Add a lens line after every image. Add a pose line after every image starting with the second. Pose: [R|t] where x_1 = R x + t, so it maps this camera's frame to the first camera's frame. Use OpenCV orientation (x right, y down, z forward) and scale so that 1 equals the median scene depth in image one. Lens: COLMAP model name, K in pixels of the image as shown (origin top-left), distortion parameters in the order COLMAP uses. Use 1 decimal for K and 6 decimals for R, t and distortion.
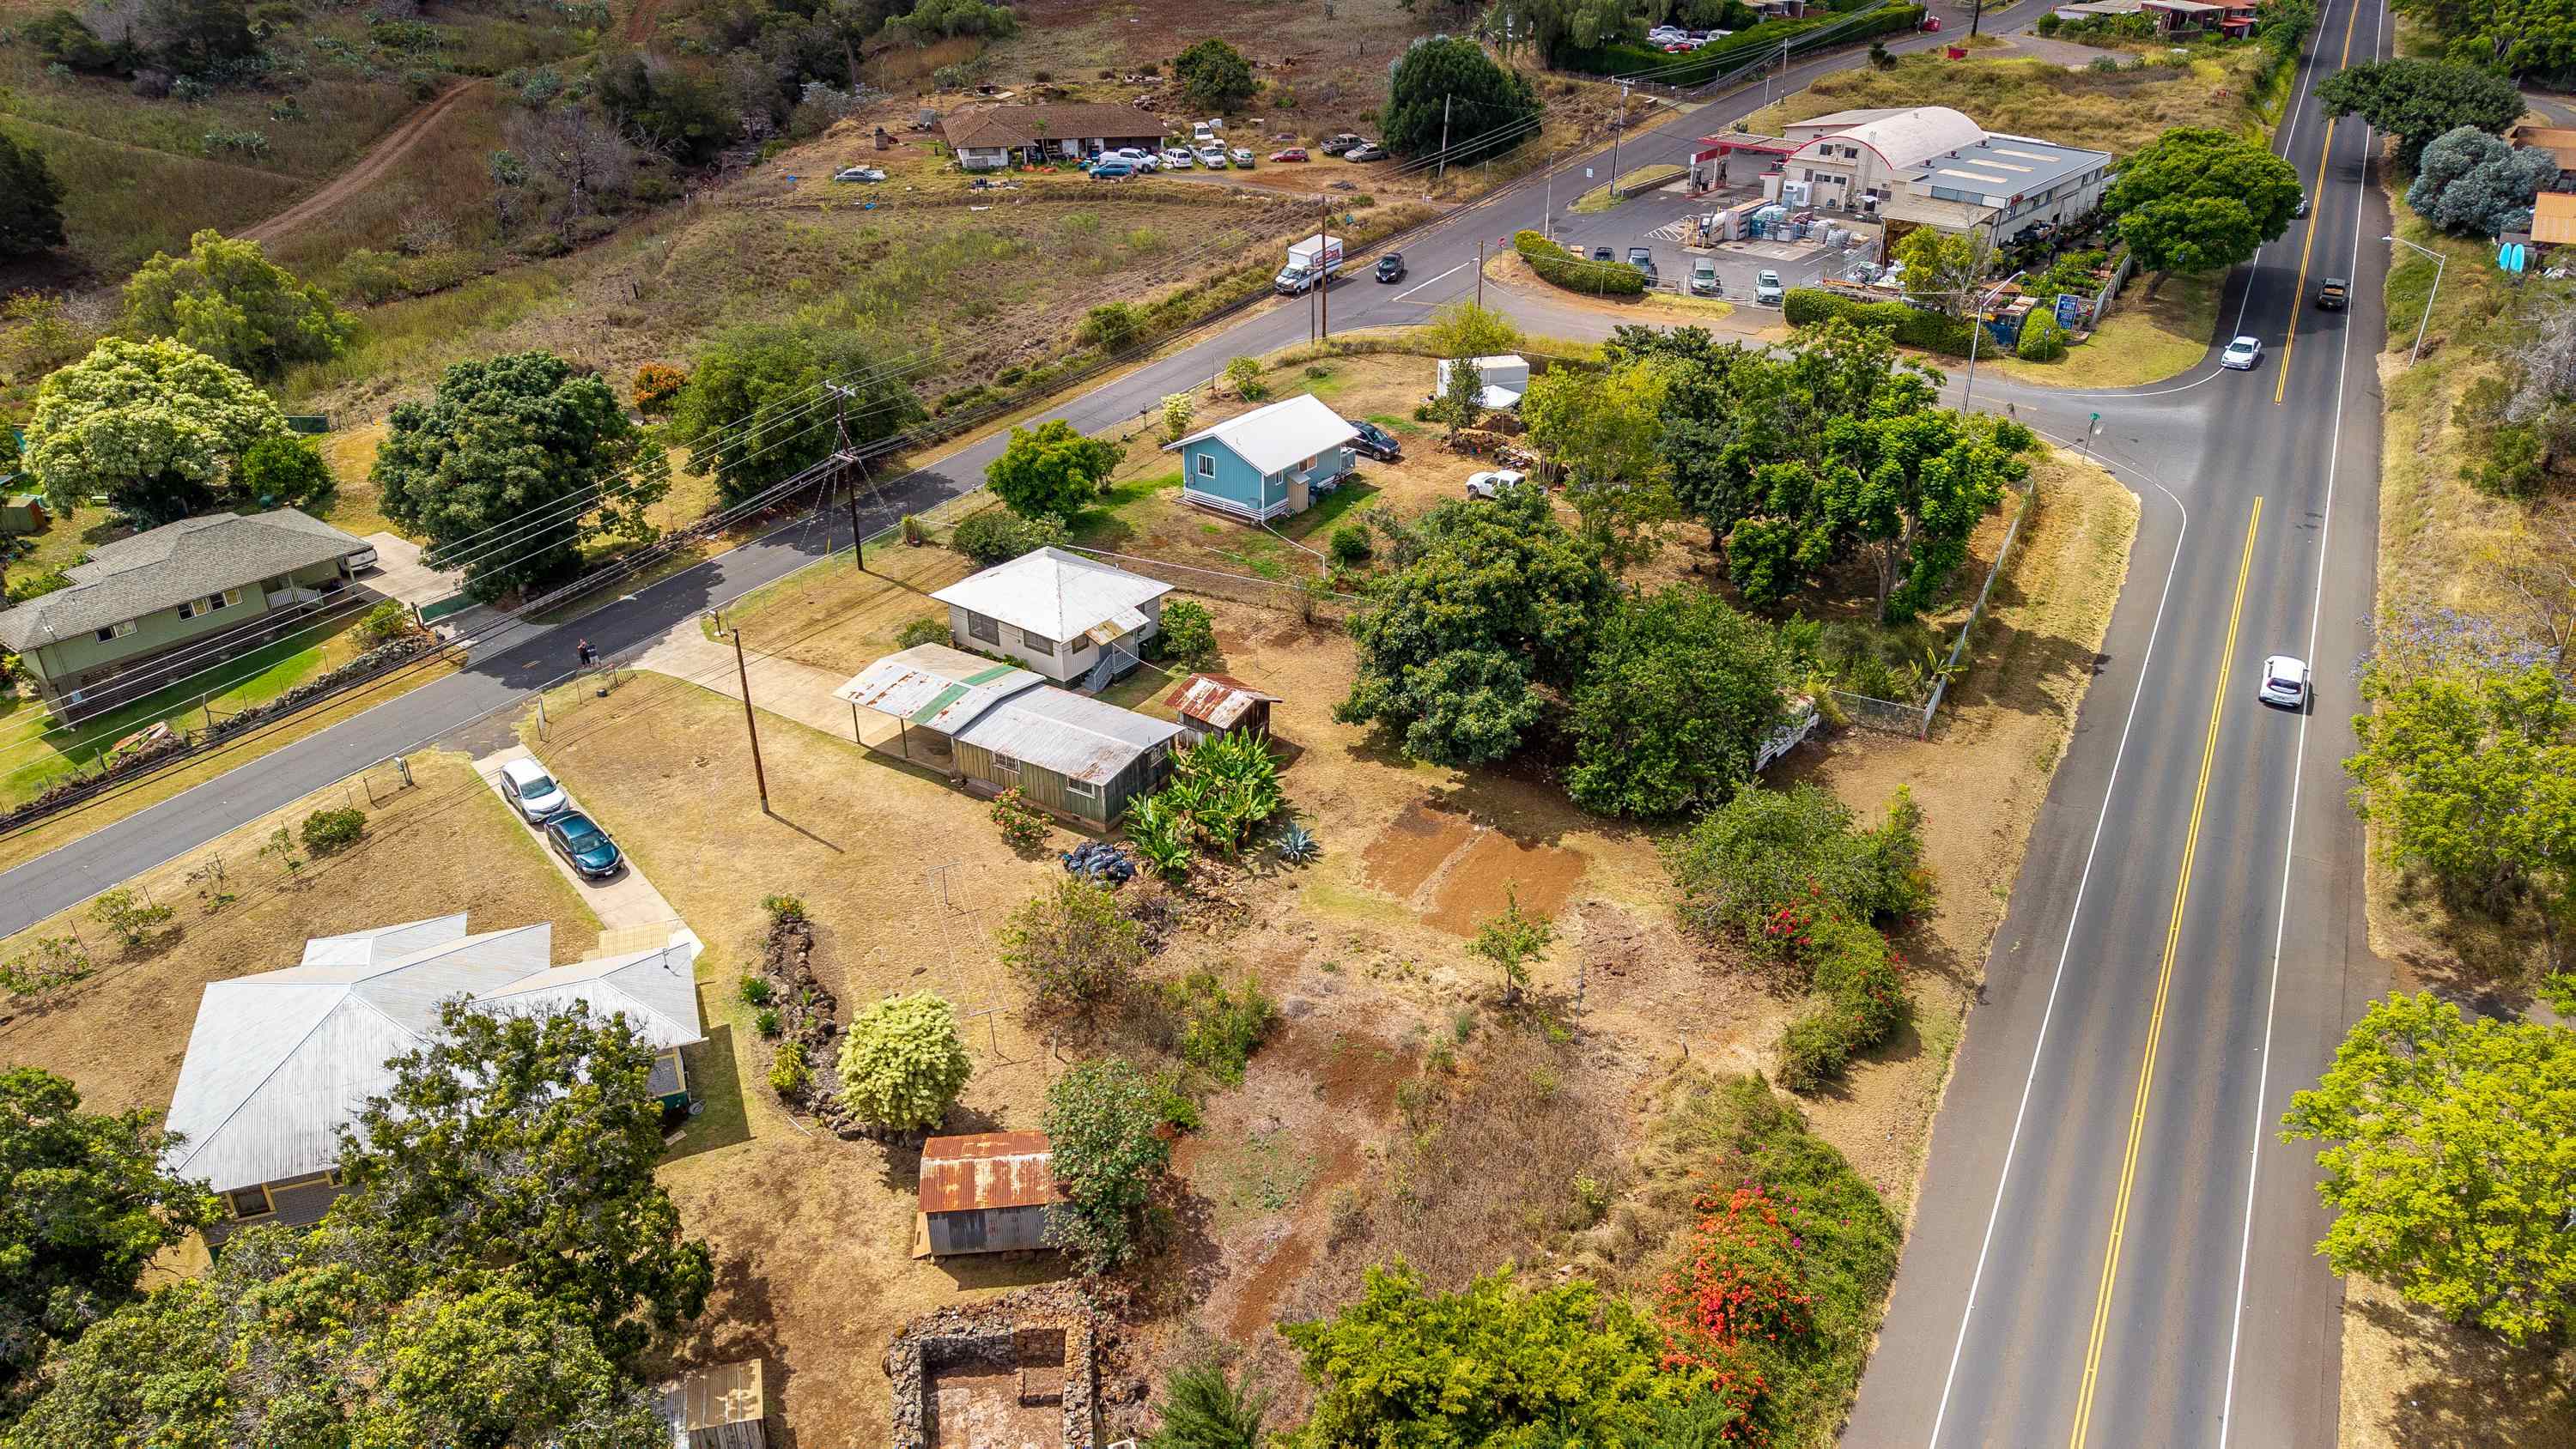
lens RADIAL K [[1715.6, 0, 1316.4], [0, 1715.6, 720.7], [0, 0, 1]] dist [0.001404, 0.003922]
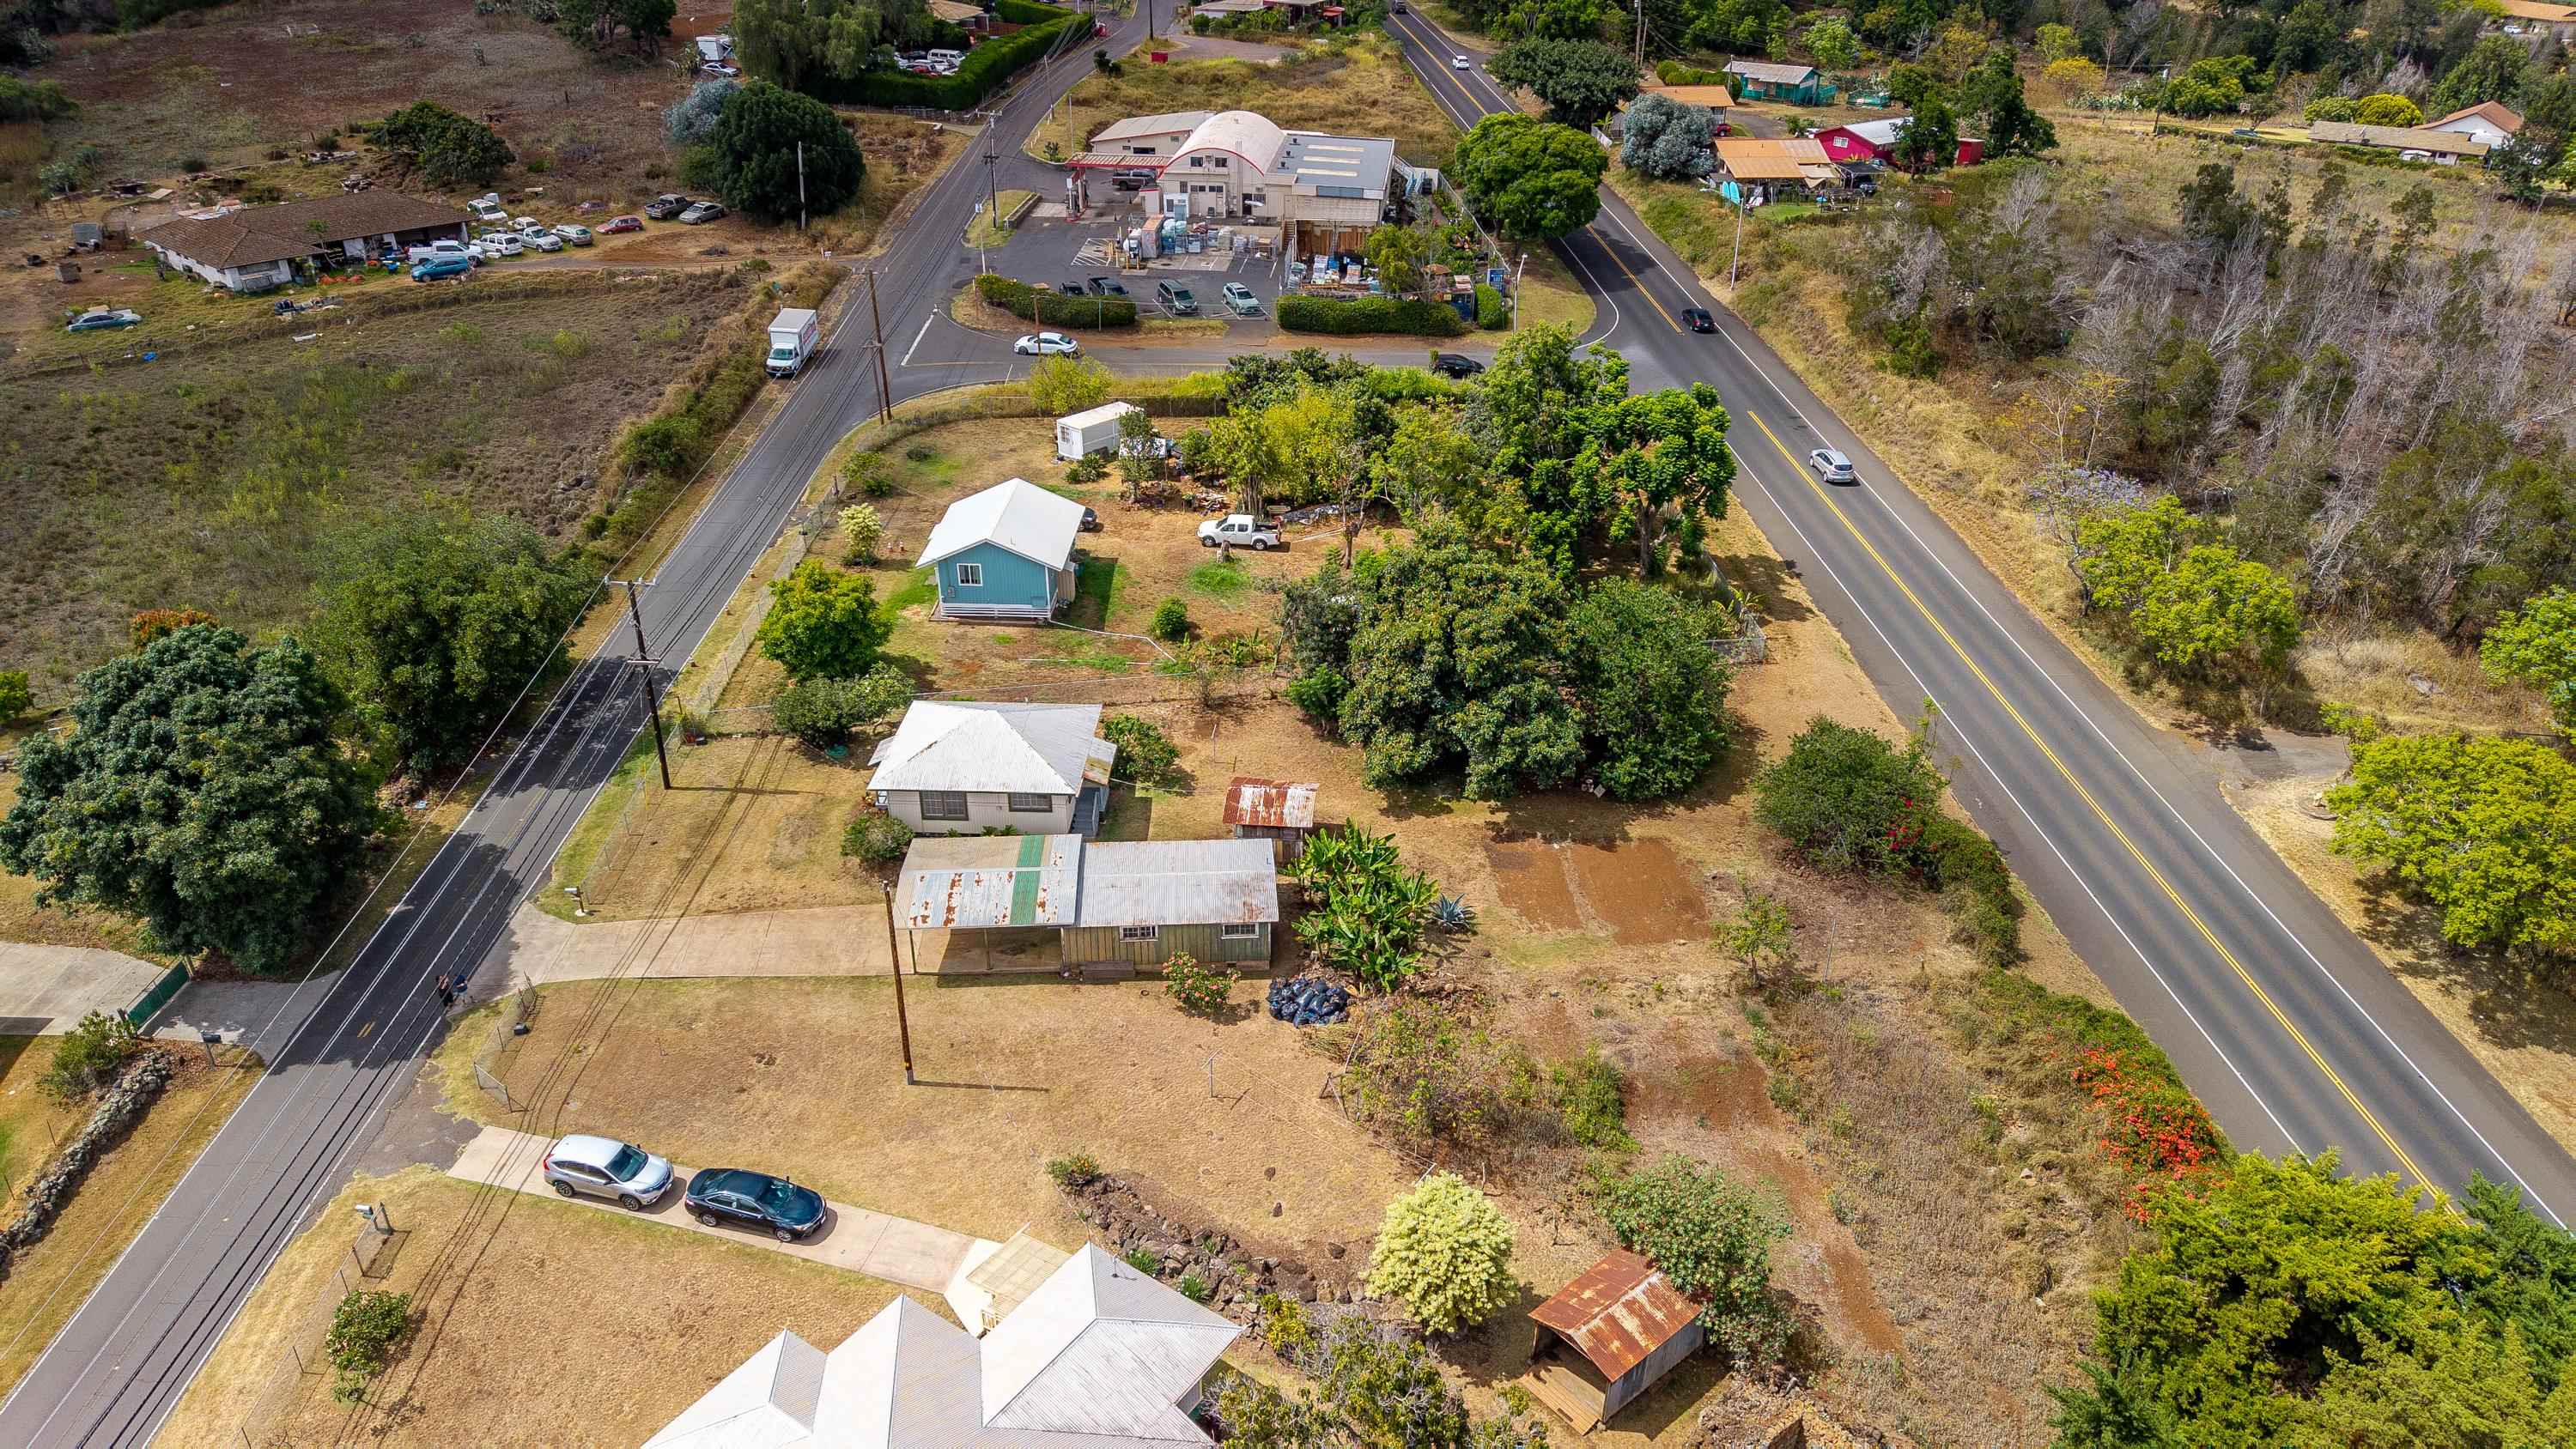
lens RADIAL K [[1700.5, 0, 1303.9], [0, 1700.5, 693.2], [0, 0, 1]] dist [0.038181, -0.057967]
pose [[0.827017, -0.257464, 0.499755, -0.460077], [0.261103, 0.963179, 0.064125, -0.116972], [-0.497863, 0.077455, 0.863790, 0.141329]]
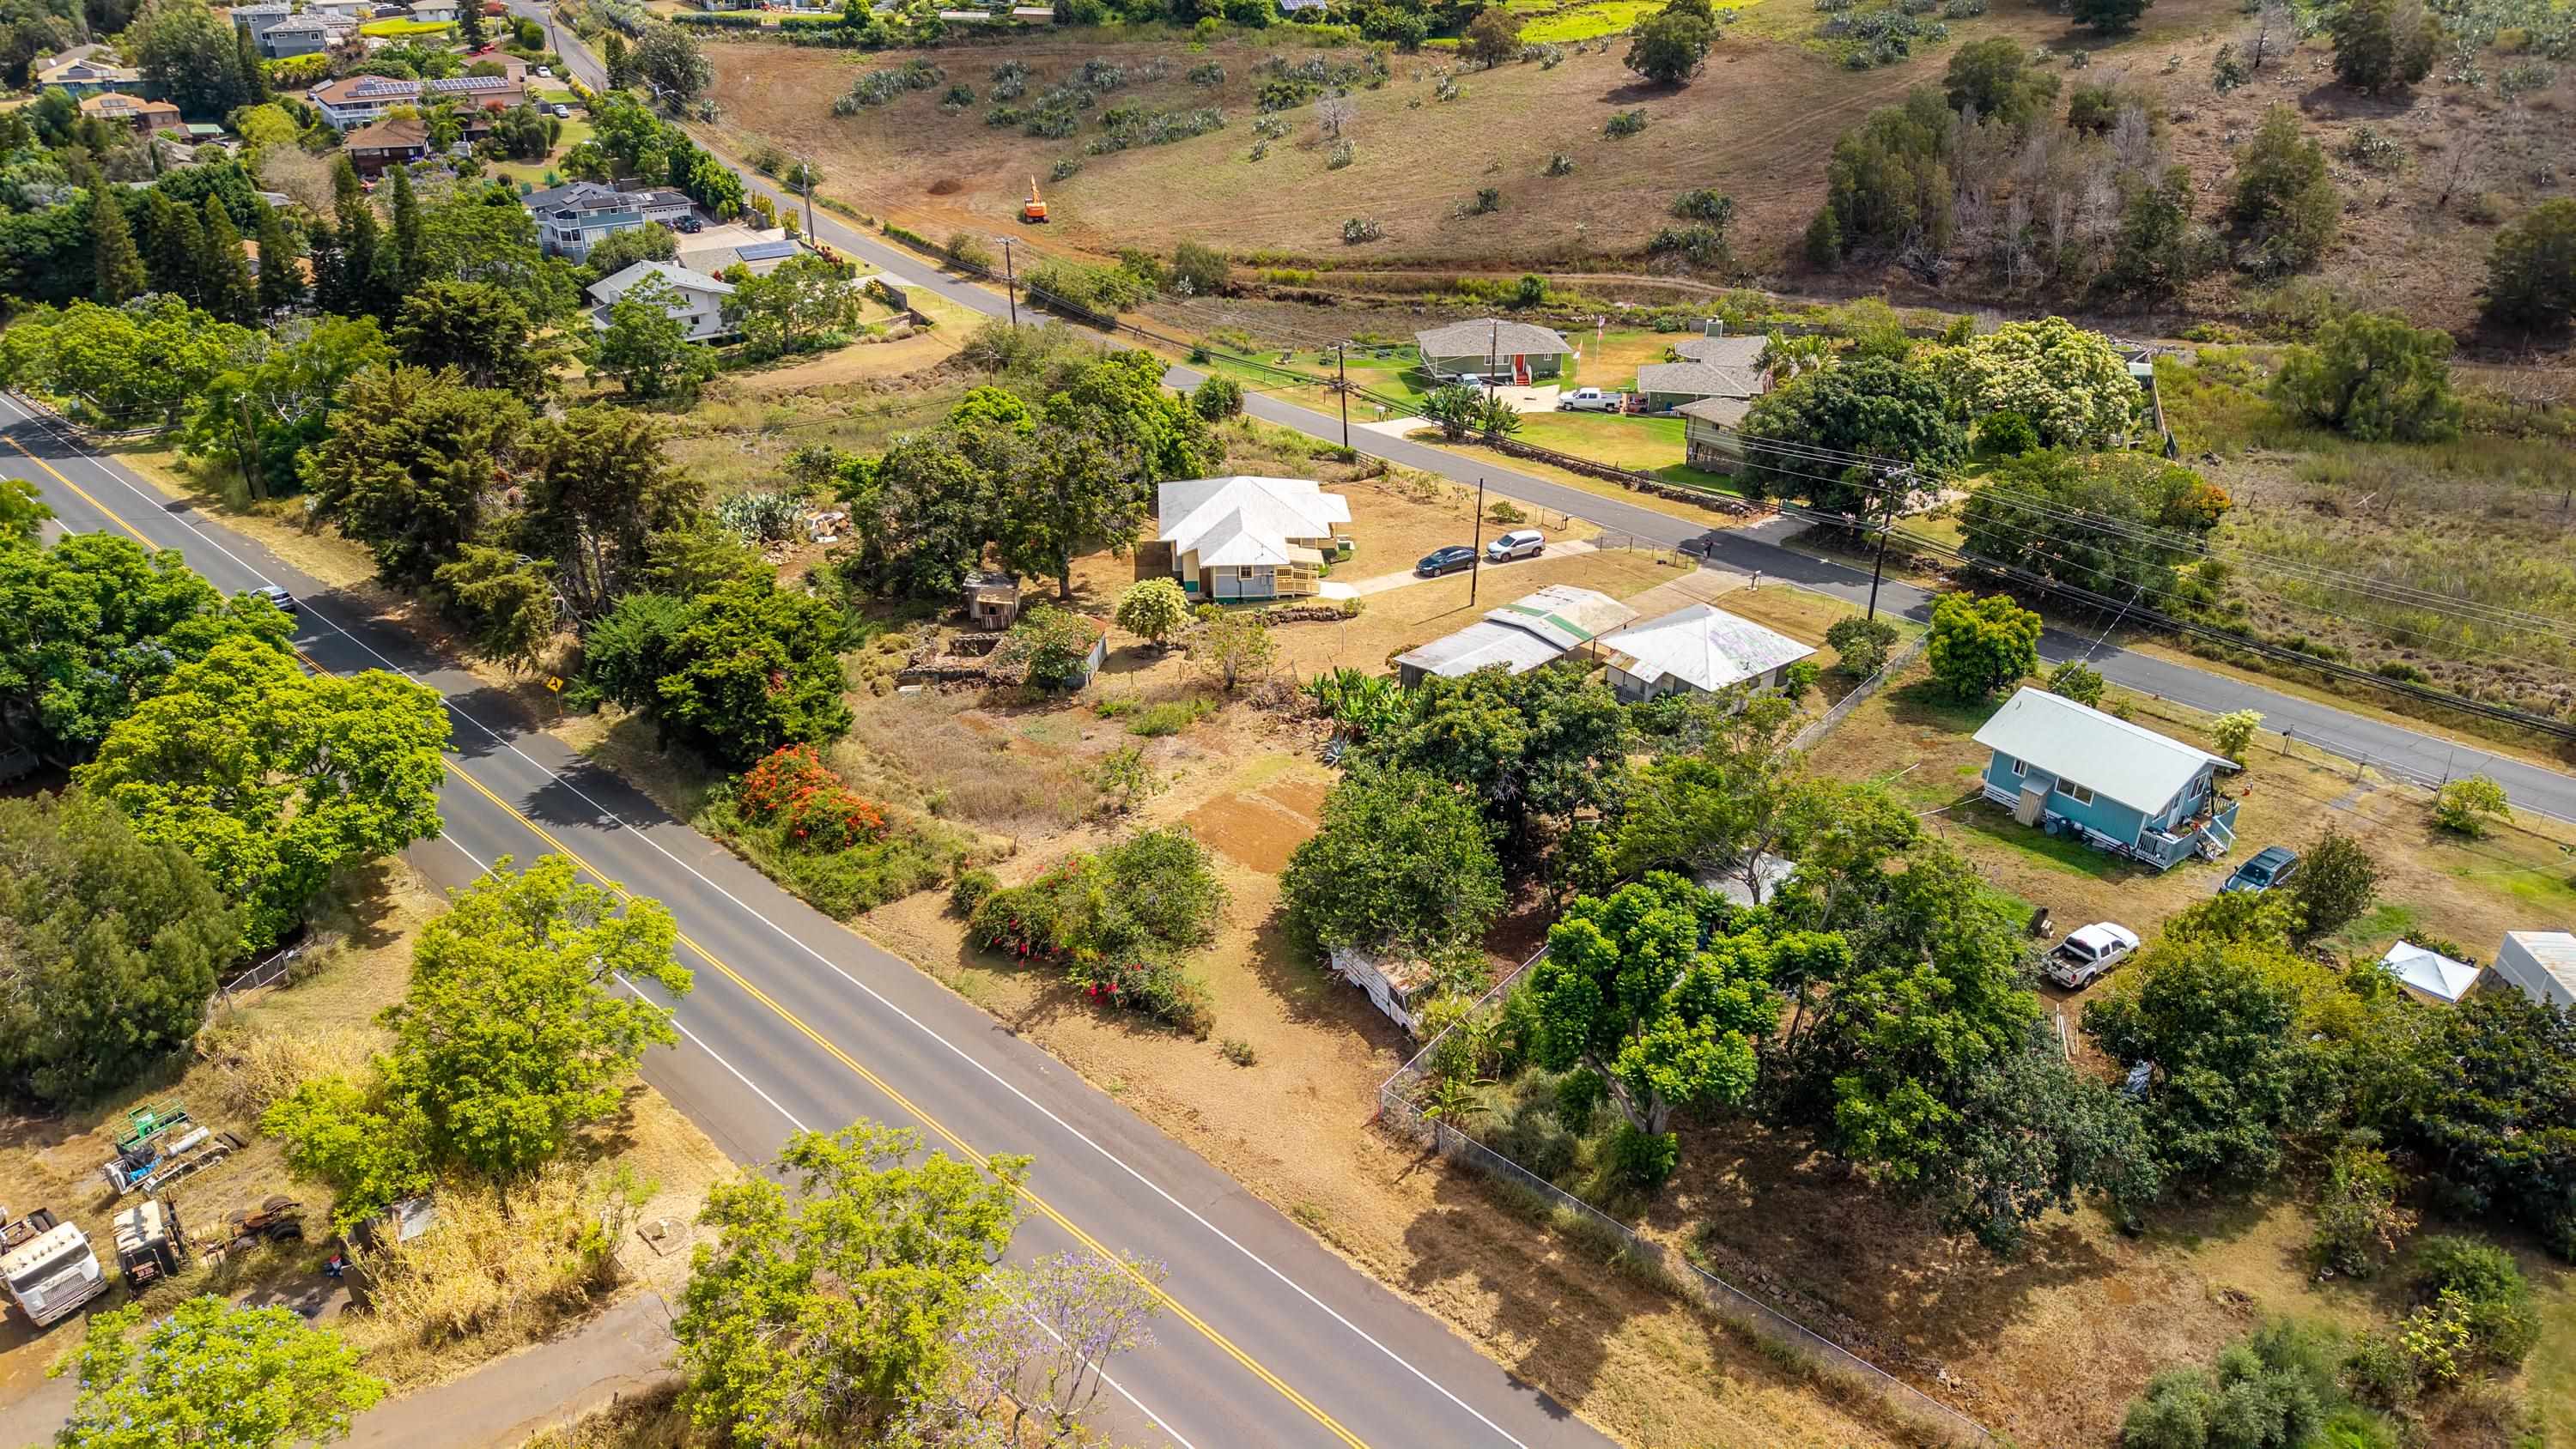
lens RADIAL K [[1720.1, 0, 1288.0], [0, 1720.1, 724.5], [0, 0, 1]] dist [0.043487, -0.055909]
pose [[-0.285364, 0.432234, -0.855419, 0.930557], [-0.459192, 0.721762, 0.517882, -0.503601], [0.841255, 0.540587, -0.007486, 0.806122]]
